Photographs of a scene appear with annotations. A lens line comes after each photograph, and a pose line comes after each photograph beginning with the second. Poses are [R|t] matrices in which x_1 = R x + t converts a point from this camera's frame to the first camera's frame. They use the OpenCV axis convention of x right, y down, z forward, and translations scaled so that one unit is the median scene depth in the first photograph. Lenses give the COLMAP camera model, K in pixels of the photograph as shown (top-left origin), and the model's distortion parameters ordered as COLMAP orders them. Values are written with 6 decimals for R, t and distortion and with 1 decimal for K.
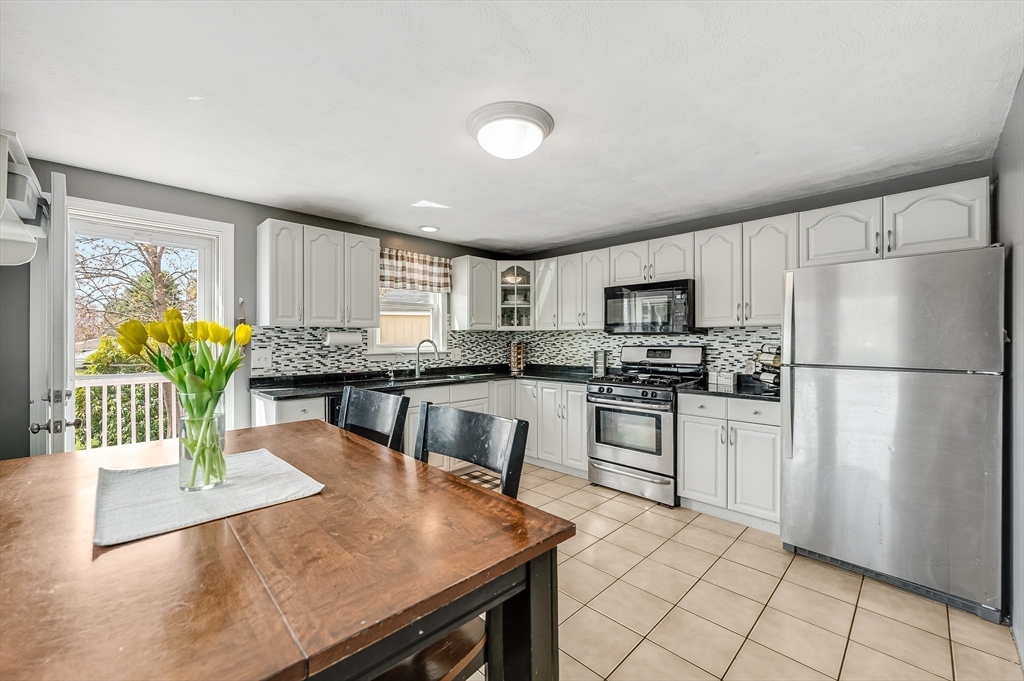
lens RADIAL K [[403.0, 0, 510.3], [0, 403.0, 339.2], [0, 0, 1]] dist [0.000042, 0.000036]
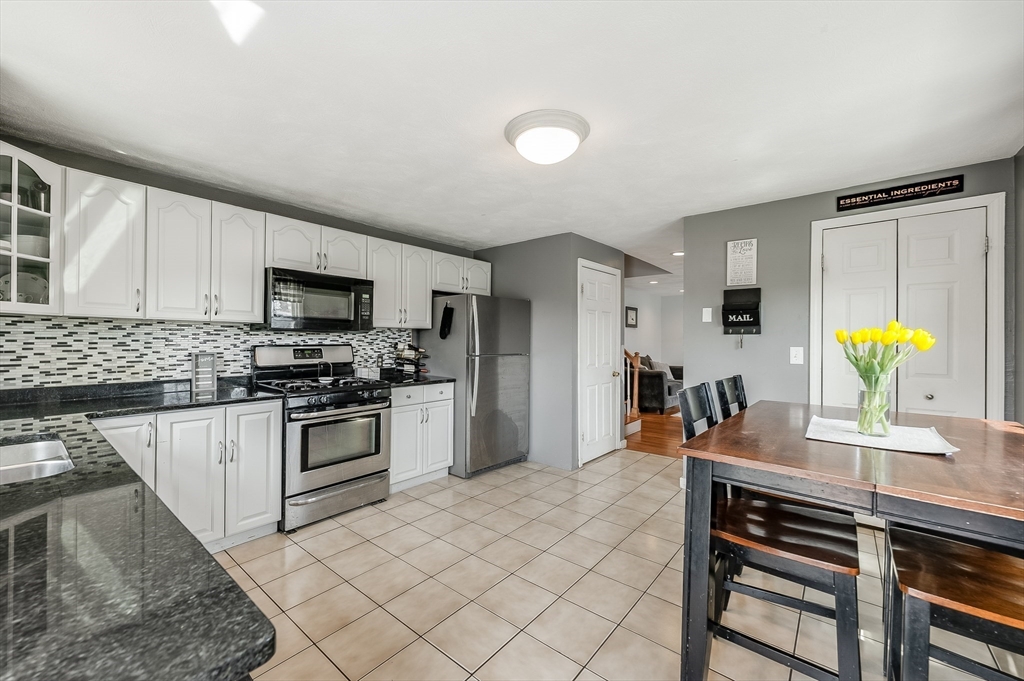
lens RADIAL K [[403.0, 0, 510.3], [0, 403.0, 339.2], [0, 0, 1]] dist [0.000042, 0.000036]
pose [[-0.090053, 0.005478, 0.995922, -0.499789], [-0.007775, 0.999951, -0.006203, 0.005610], [-0.995907, -0.008302, -0.090006, 0.580288]]
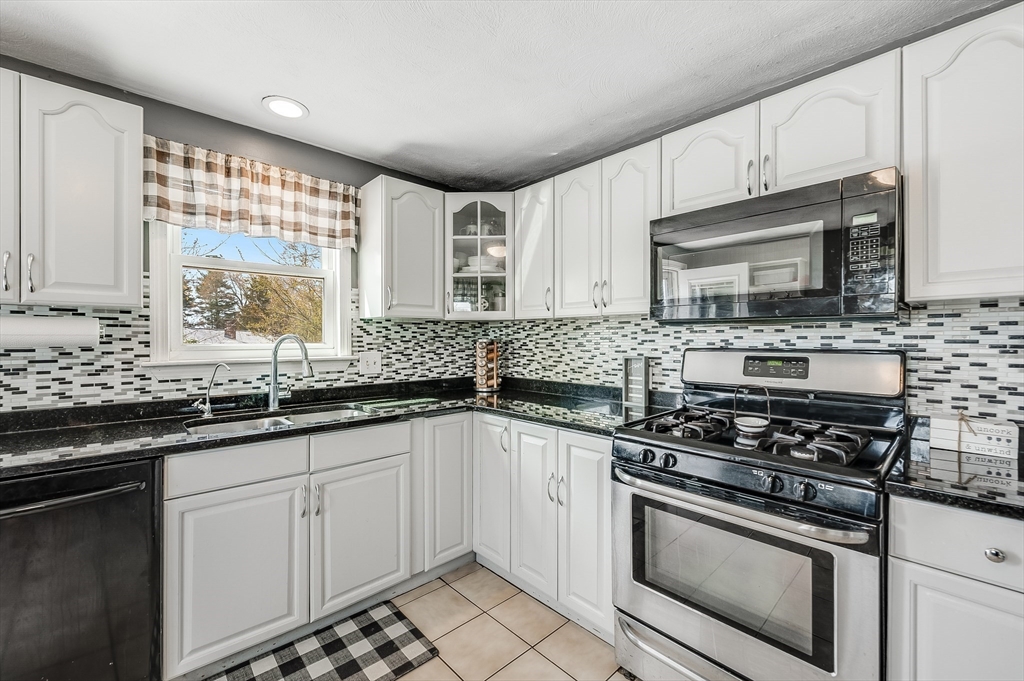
lens RADIAL K [[420.3, 0, 510.5], [0, 420.3, 337.2], [0, 0, 1]] dist [0.000320, 0.000041]
pose [[0.999245, 0.001124, -0.038829, 0.086865], [-0.001140, 0.999999, -0.000401, 0.003313], [0.038829, 0.000445, 0.999246, 0.477989]]
